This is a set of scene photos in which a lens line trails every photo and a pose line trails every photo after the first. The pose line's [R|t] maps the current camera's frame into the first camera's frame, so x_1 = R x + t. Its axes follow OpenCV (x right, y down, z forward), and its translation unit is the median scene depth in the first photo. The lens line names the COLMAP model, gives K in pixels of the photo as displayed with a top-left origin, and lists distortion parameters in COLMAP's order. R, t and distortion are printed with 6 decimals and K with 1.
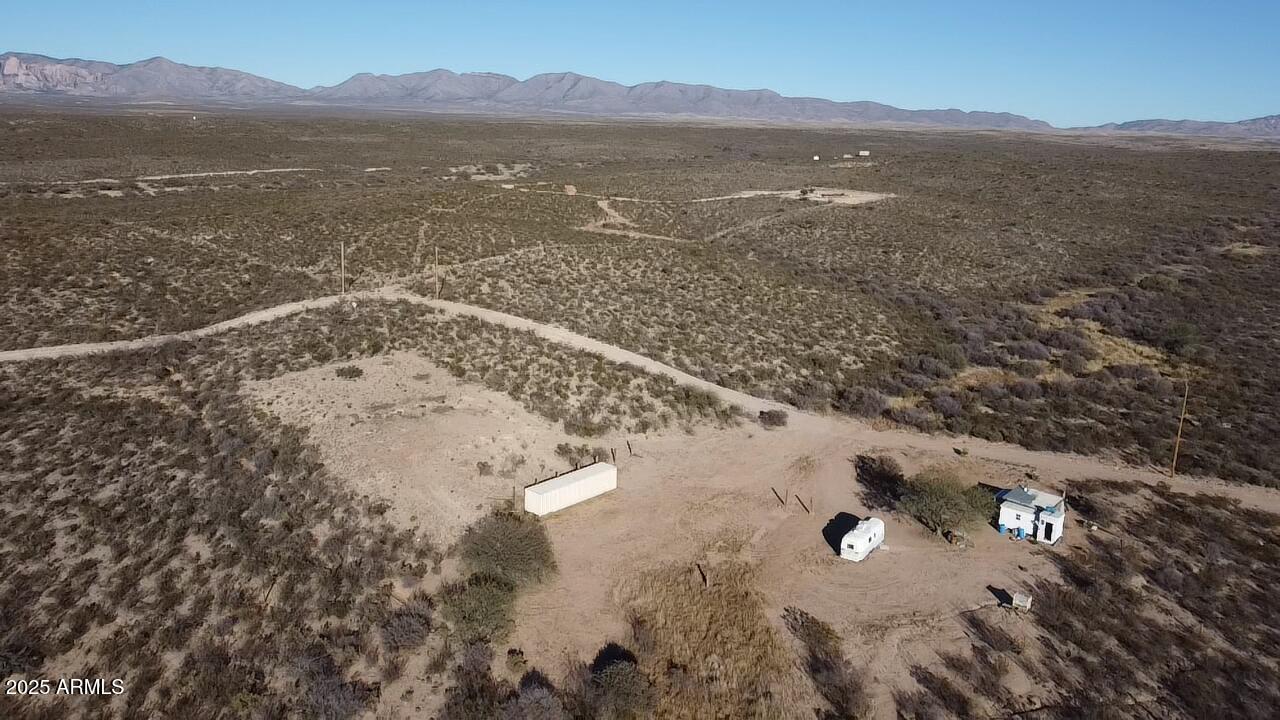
lens RADIAL K [[971.9, 0, 640.0], [0, 971.9, 360.0], [0, 0, 1]] dist [-0.010328, -0.001916]
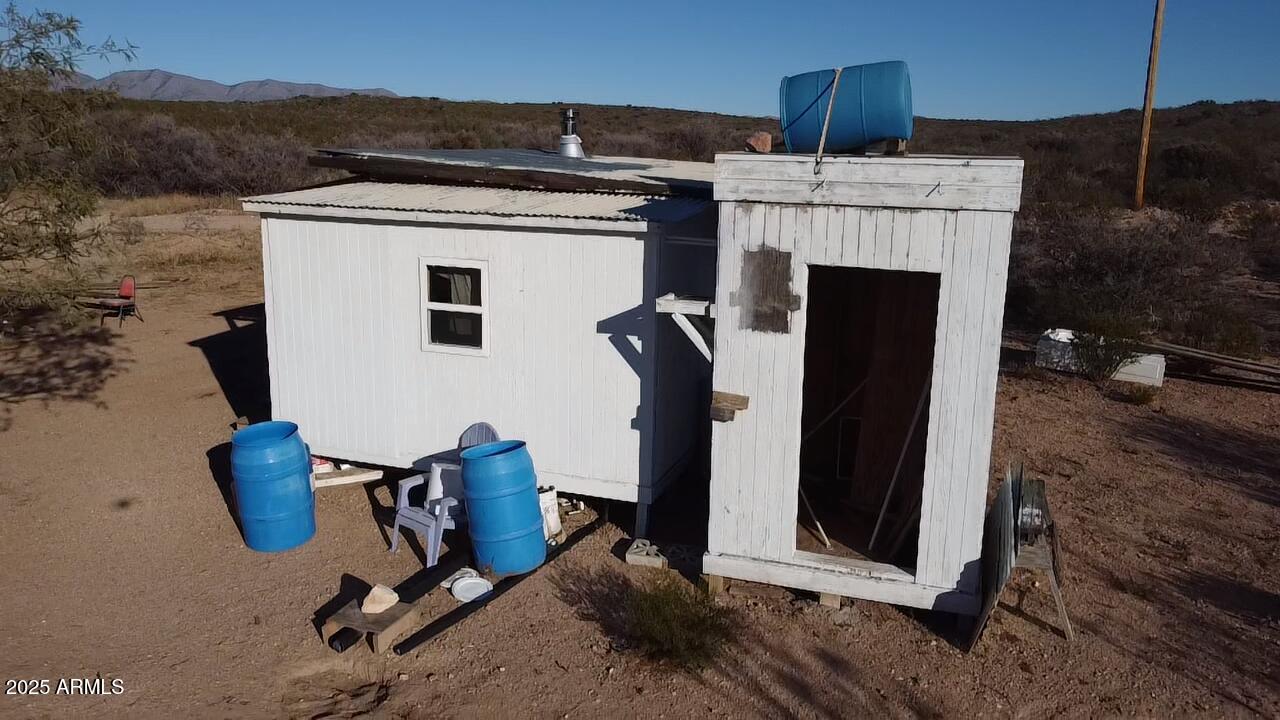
lens RADIAL K [[971.9, 0, 640.0], [0, 971.9, 360.0], [0, 0, 1]] dist [-0.010328, -0.001916]
pose [[0.933420, -0.085403, 0.348473, 0.381071], [0.089567, 0.995972, 0.004175, 0.169361], [-0.347426, 0.027314, 0.937310, 0.934807]]
